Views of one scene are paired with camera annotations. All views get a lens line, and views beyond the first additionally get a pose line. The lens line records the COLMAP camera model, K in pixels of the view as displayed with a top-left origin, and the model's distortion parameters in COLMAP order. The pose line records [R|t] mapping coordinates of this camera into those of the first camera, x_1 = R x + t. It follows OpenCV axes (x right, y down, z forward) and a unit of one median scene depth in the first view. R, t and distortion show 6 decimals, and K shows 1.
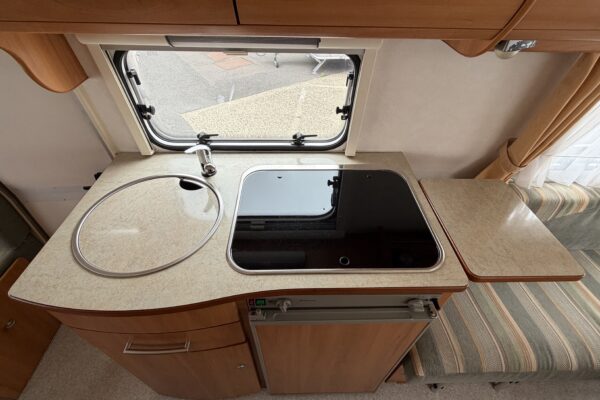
lens RADIAL K [[271.2, 0, 300.3], [0, 271.2, 200.0], [0, 0, 1]] dist [0.000867, -0.001491]
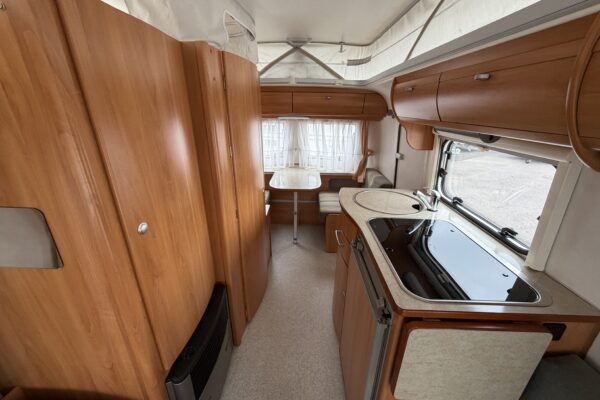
lens RADIAL K [[236.7, 0, 300.0], [0, 236.7, 197.4], [0, 0, 1]] dist [0.006129, 0.000475]
pose [[-0.057021, 0.335909, -0.940167, 0.904387], [-0.701459, 0.656617, 0.277144, 0.008662], [0.710425, 0.675292, 0.198185, 0.104696]]
